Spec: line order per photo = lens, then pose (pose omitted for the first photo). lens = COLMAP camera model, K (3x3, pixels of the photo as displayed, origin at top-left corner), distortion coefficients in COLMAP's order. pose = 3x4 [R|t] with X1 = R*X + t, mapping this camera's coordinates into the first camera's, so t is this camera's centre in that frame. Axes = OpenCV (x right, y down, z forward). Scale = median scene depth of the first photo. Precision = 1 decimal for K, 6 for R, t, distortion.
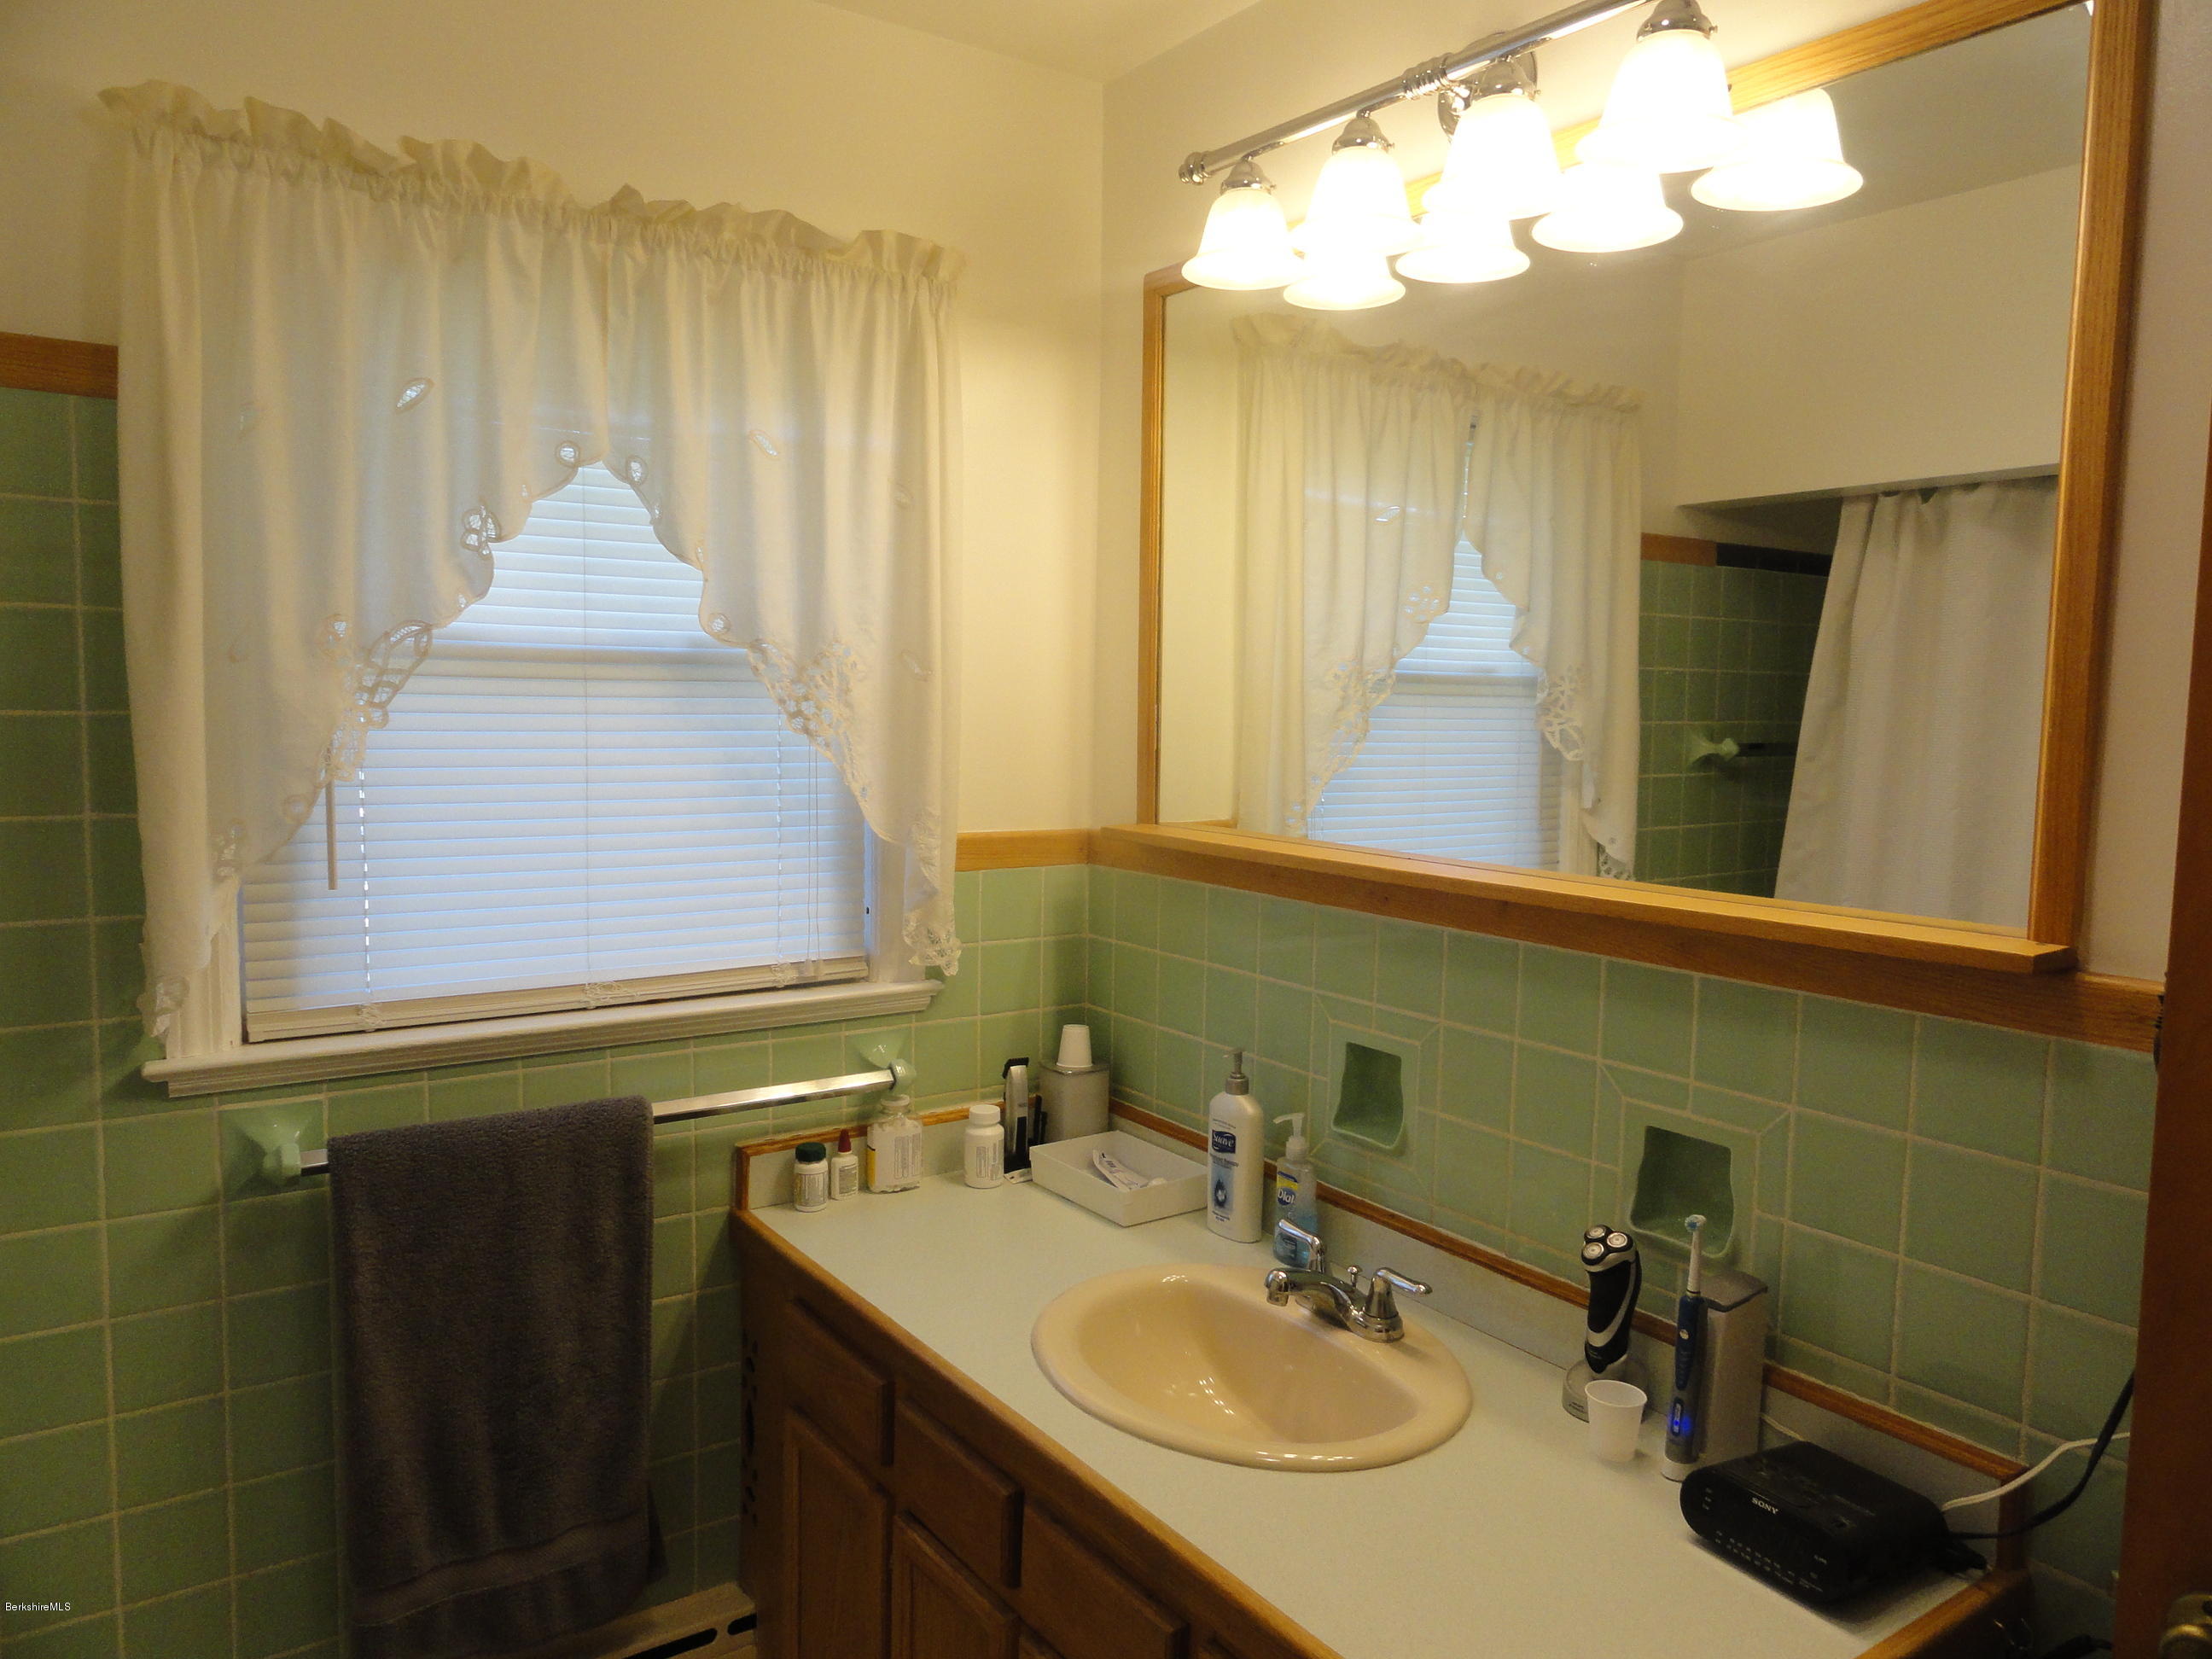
lens RADIAL K [[1531.7, 0, 1106.0], [0, 1531.7, 829.5], [0, 0, 1]] dist [-0.001614, -0.001255]
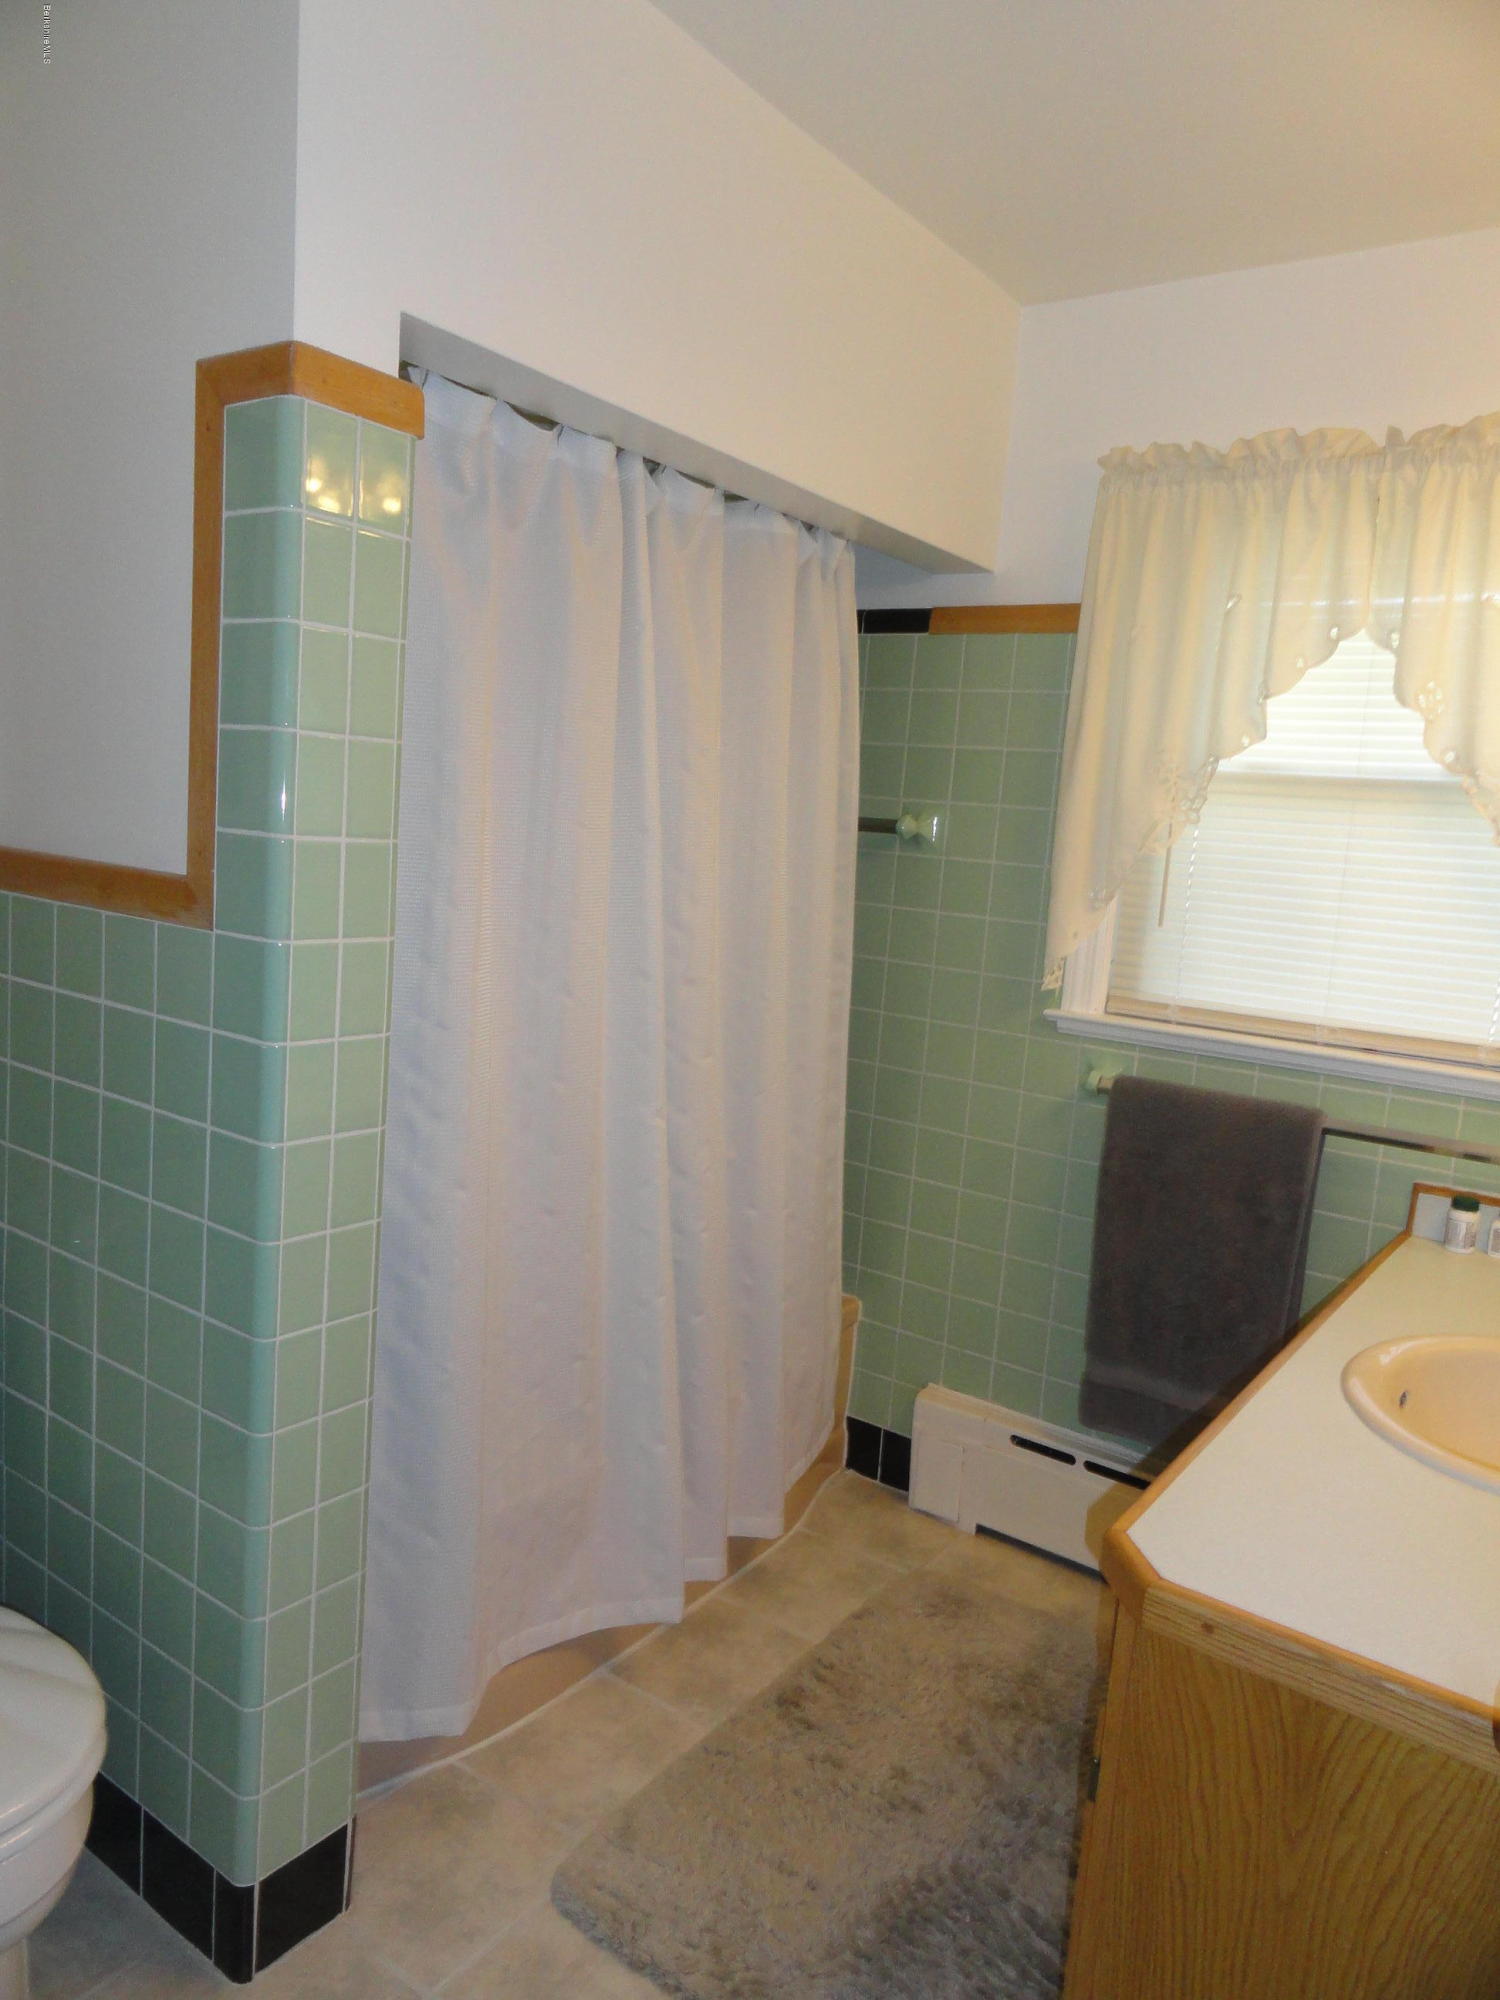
lens RADIAL K [[1384.9, 0, 750.0], [0, 1384.9, 1000.0], [0, 0, 1]] dist [-0.001614, -0.001255]
pose [[0.326891, 0.126917, -0.936501, 0.704468], [-0.148112, 0.985576, 0.081868, 0.058374], [0.933384, 0.111945, 0.340974, 0.120254]]
